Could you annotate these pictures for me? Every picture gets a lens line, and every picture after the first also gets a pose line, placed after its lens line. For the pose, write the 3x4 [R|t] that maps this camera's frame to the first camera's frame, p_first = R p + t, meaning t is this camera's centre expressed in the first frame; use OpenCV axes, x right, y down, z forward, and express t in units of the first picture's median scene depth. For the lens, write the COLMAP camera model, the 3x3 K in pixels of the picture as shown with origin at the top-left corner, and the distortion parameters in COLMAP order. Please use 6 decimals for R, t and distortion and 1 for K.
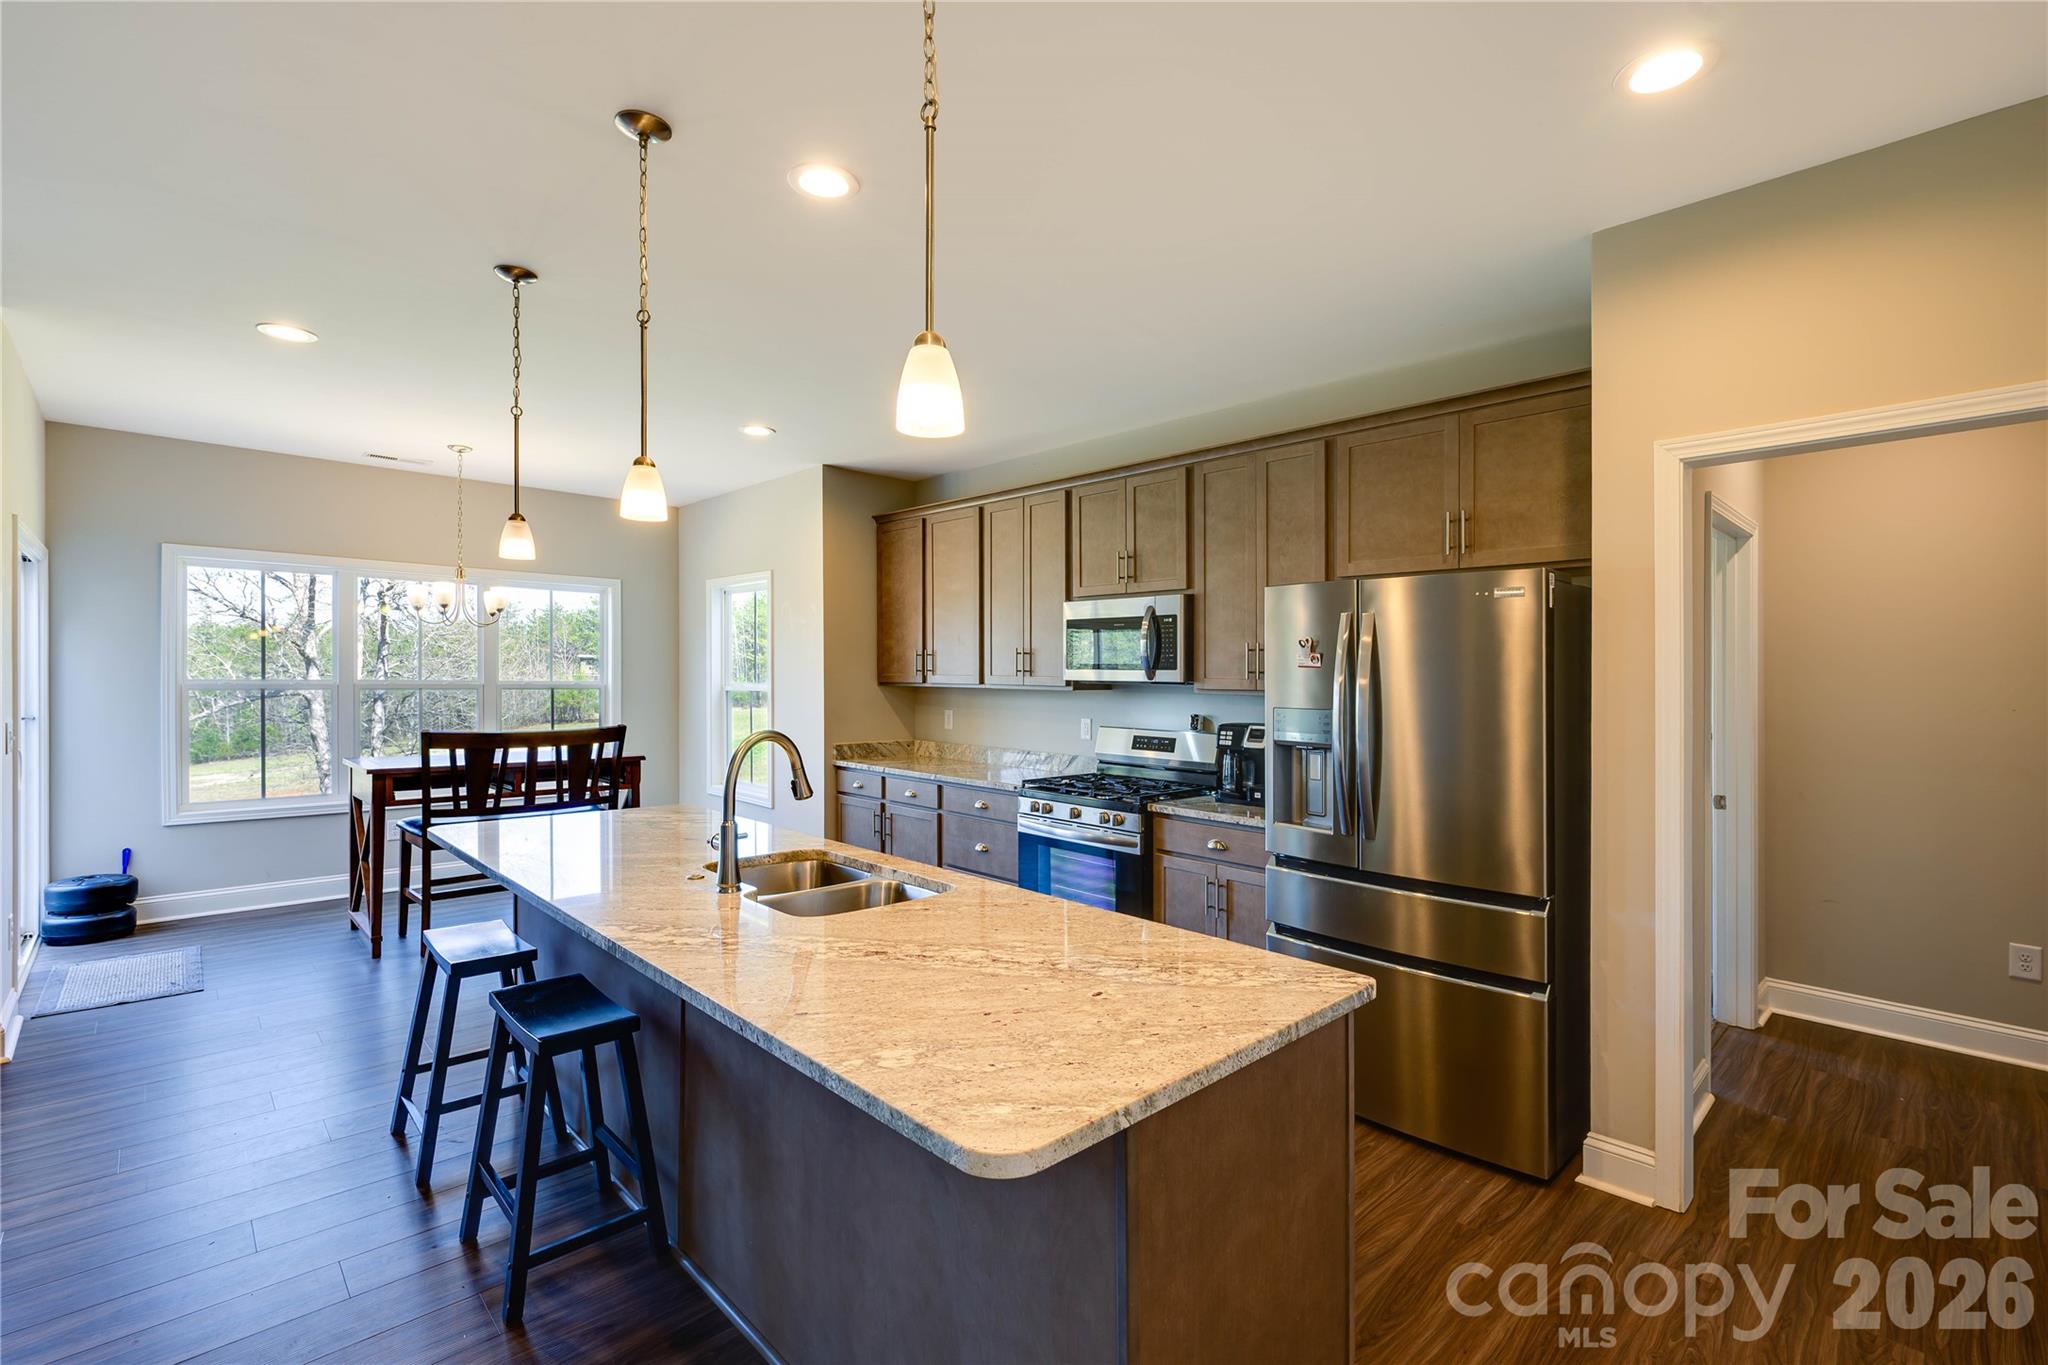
lens RADIAL K [[908.7, 0, 1038.2], [0, 908.7, 673.0], [0, 0, 1]] dist [0.000670, -0.000392]
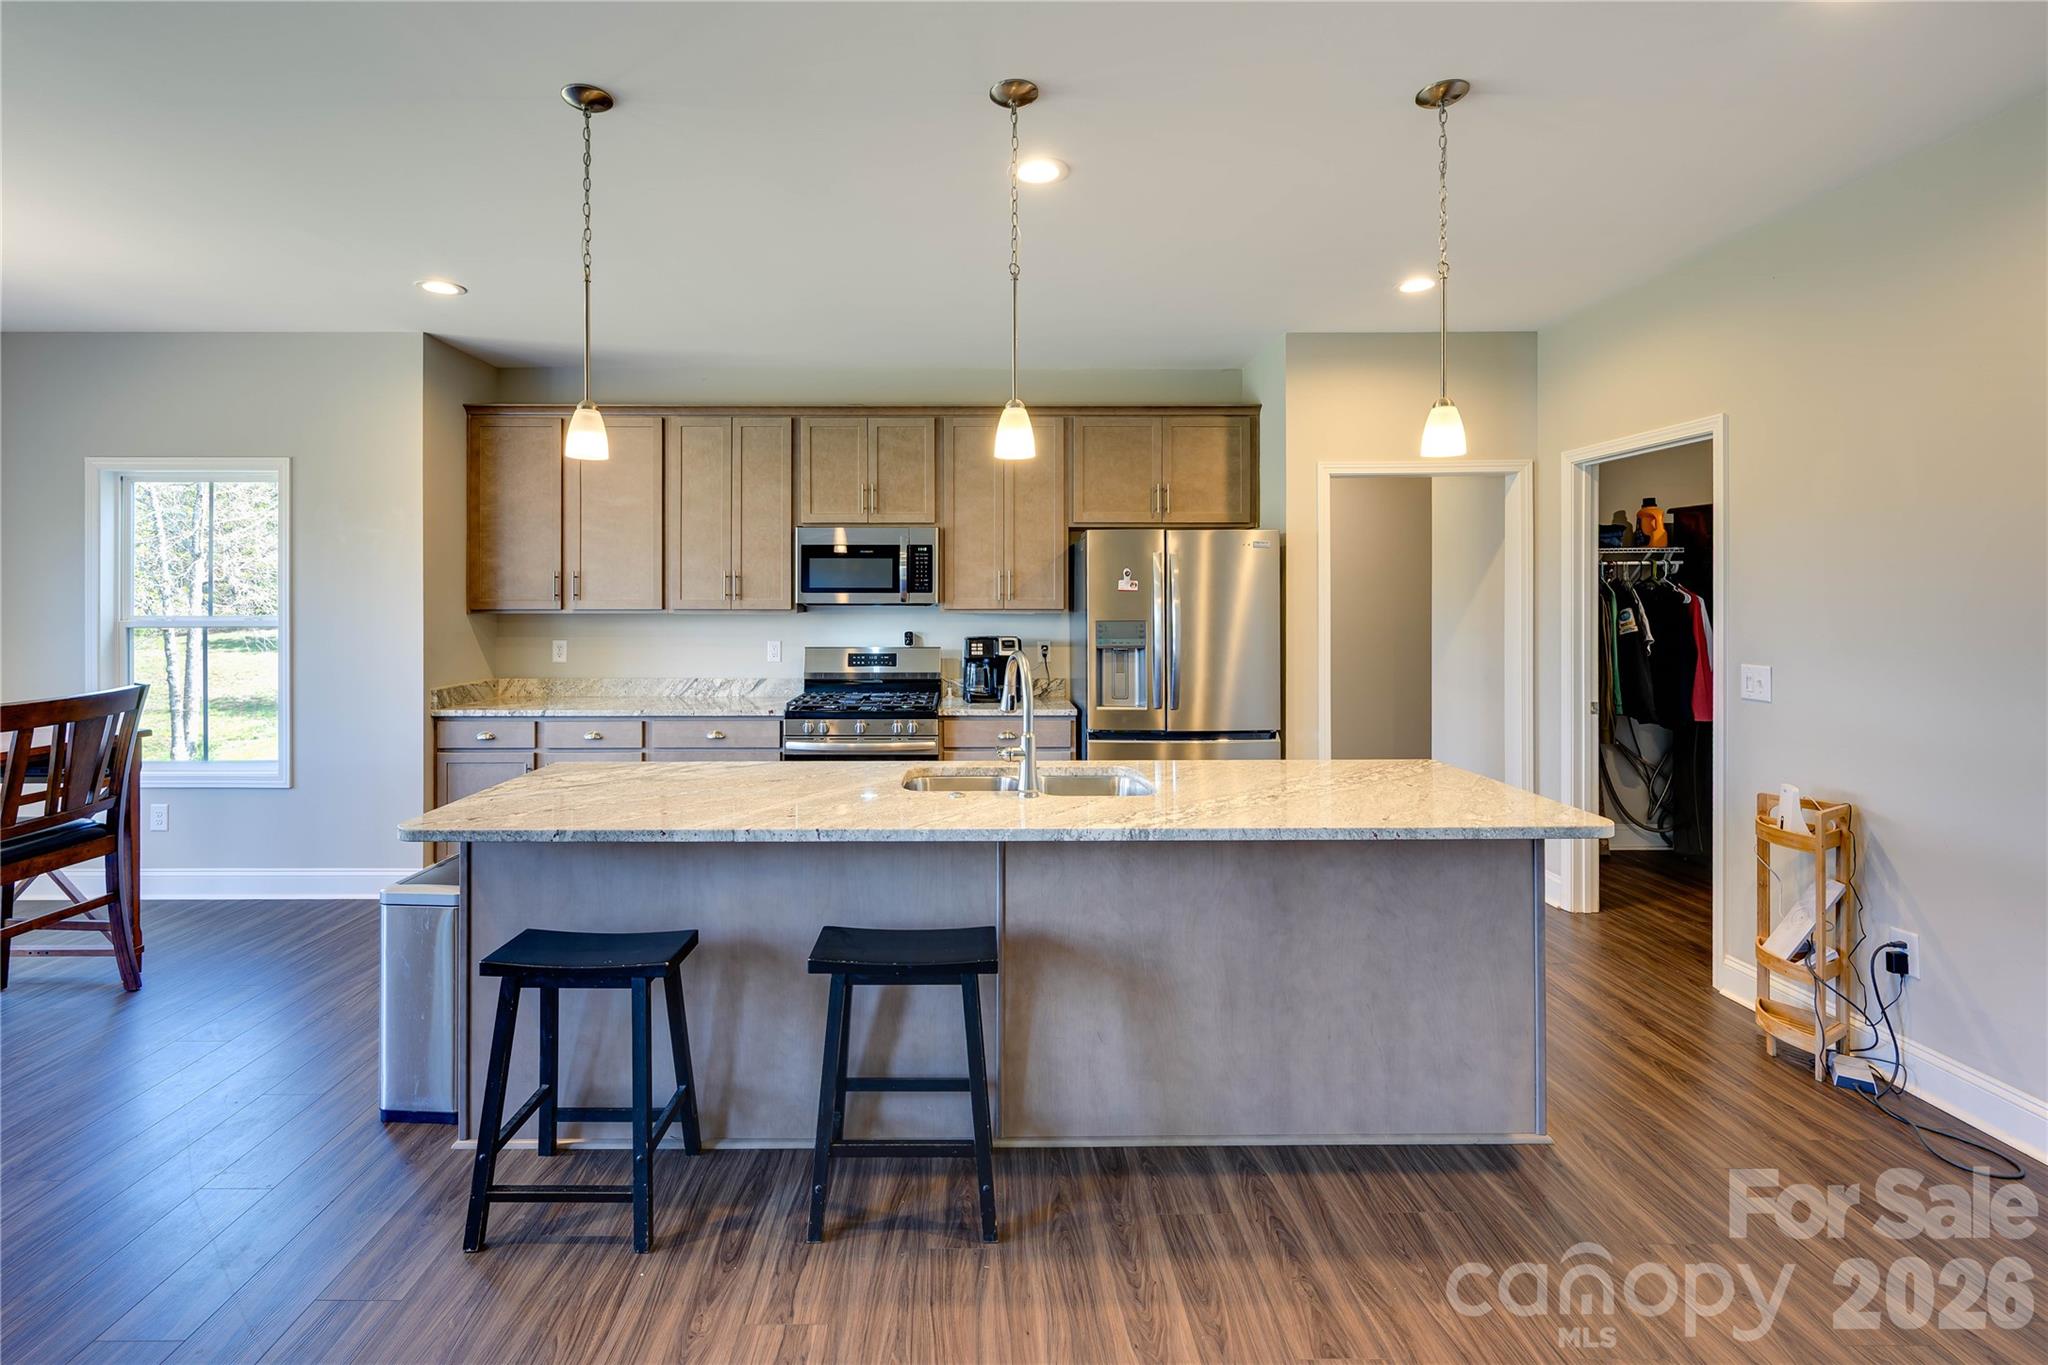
lens RADIAL K [[976.0, 0, 998.1], [0, 976.0, 588.0], [0, 0, 1]] dist [-0.002398, -0.001537]
pose [[0.697858, -0.004223, 0.716223, -0.640913], [0.006039, 0.999982, 0.000012, -0.008879], [-0.716210, 0.004317, 0.697871, 0.074646]]
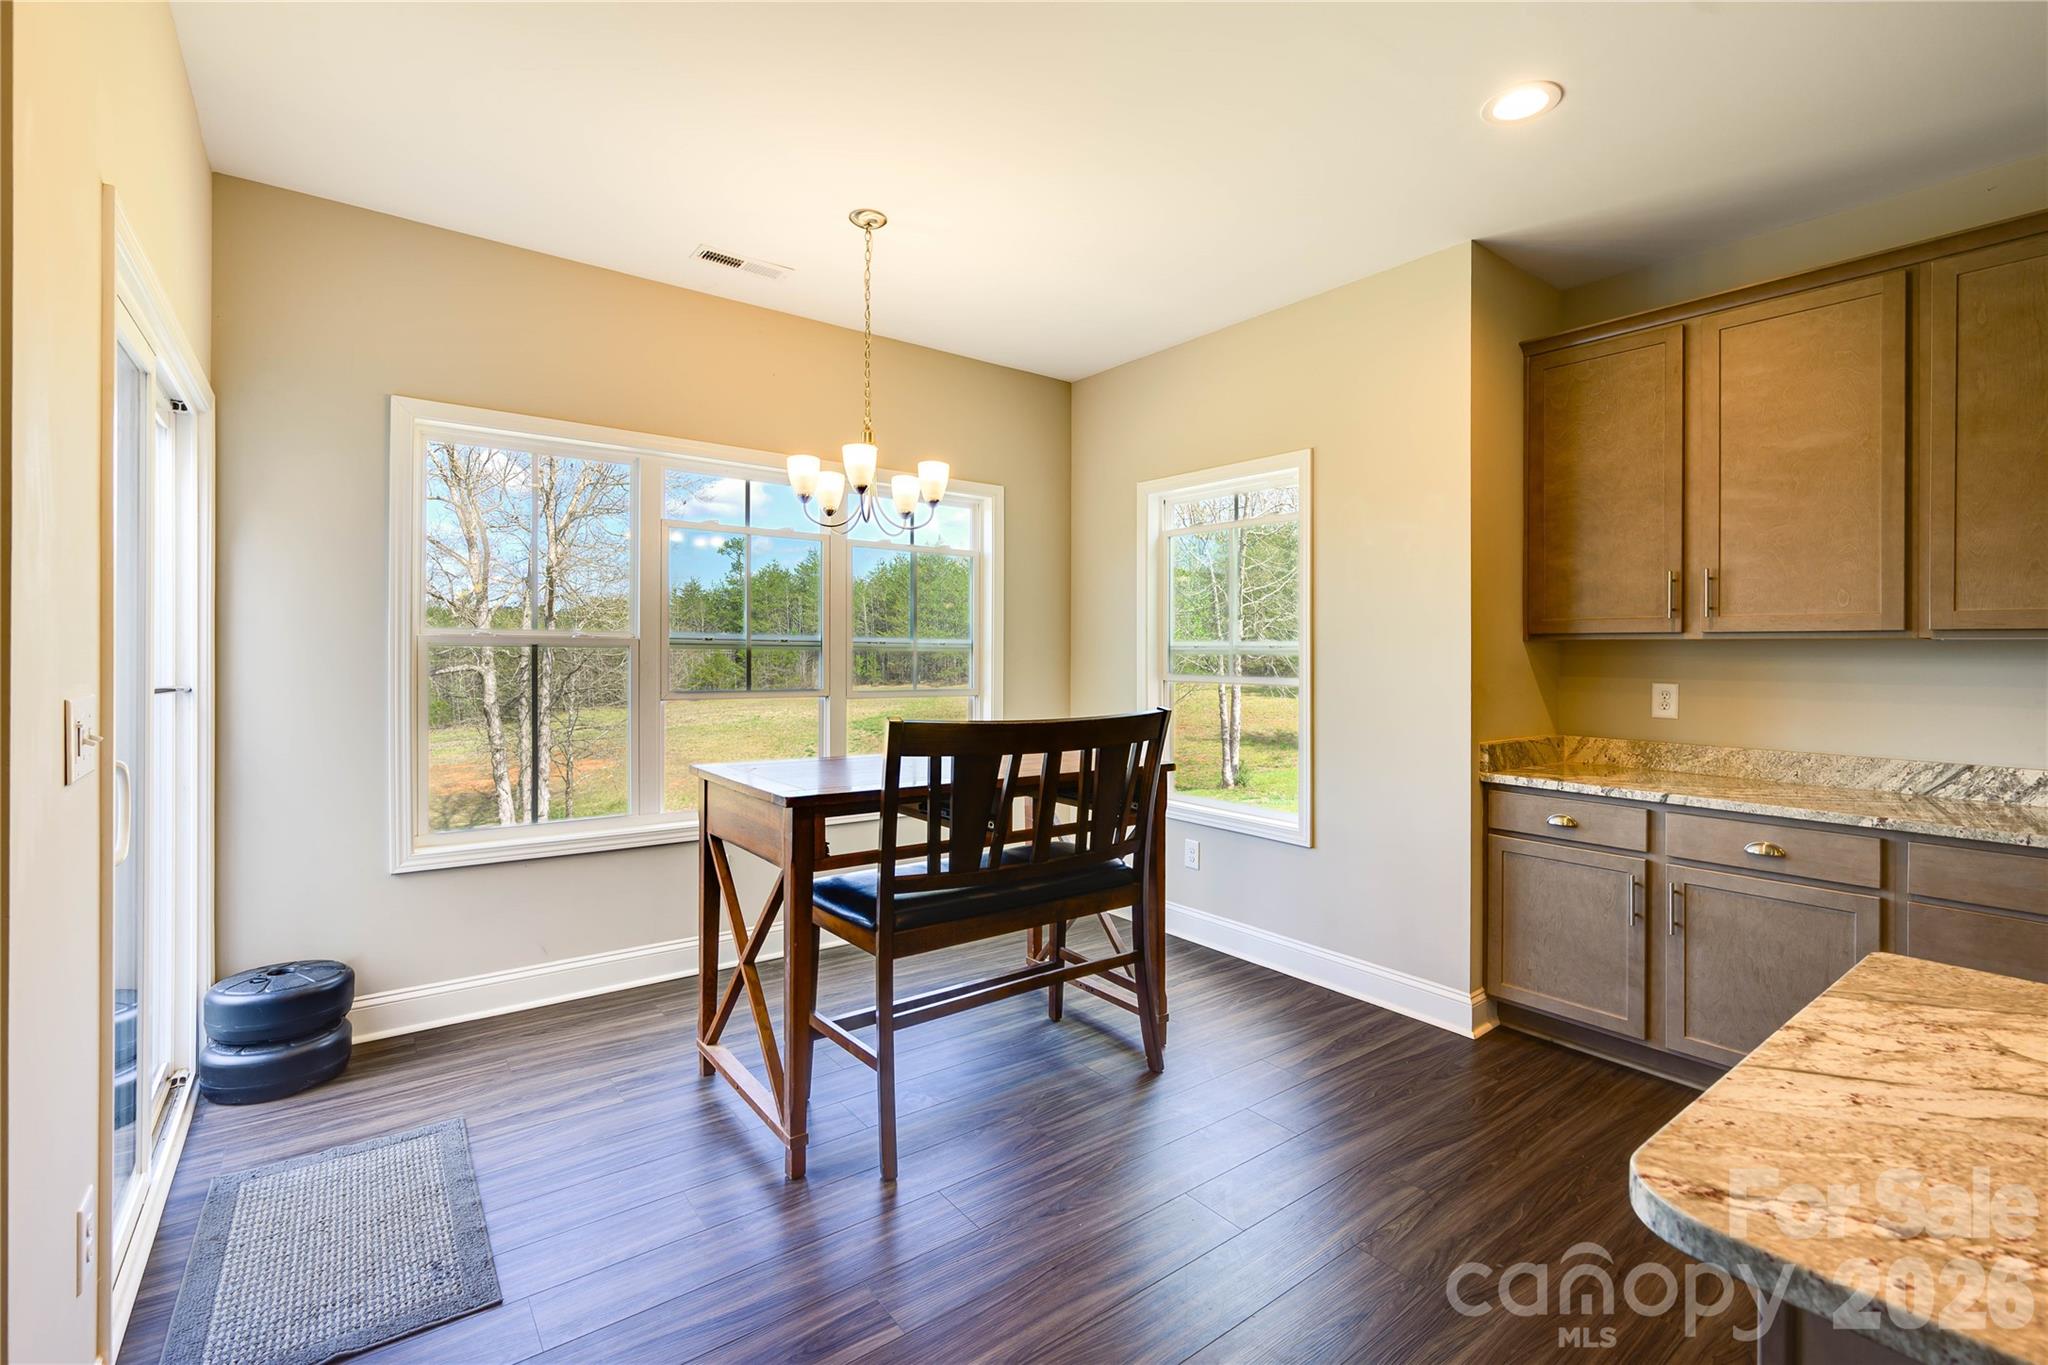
lens RADIAL K [[908.7, 0, 1041.0], [0, 908.7, 649.3], [0, 0, 1]] dist [0.000670, -0.000392]
pose [[0.993592, 0.000069, -0.113028, -0.565369], [-0.000422, 0.999995, -0.003099, 0.029368], [0.113028, 0.003127, 0.993587, 0.545935]]
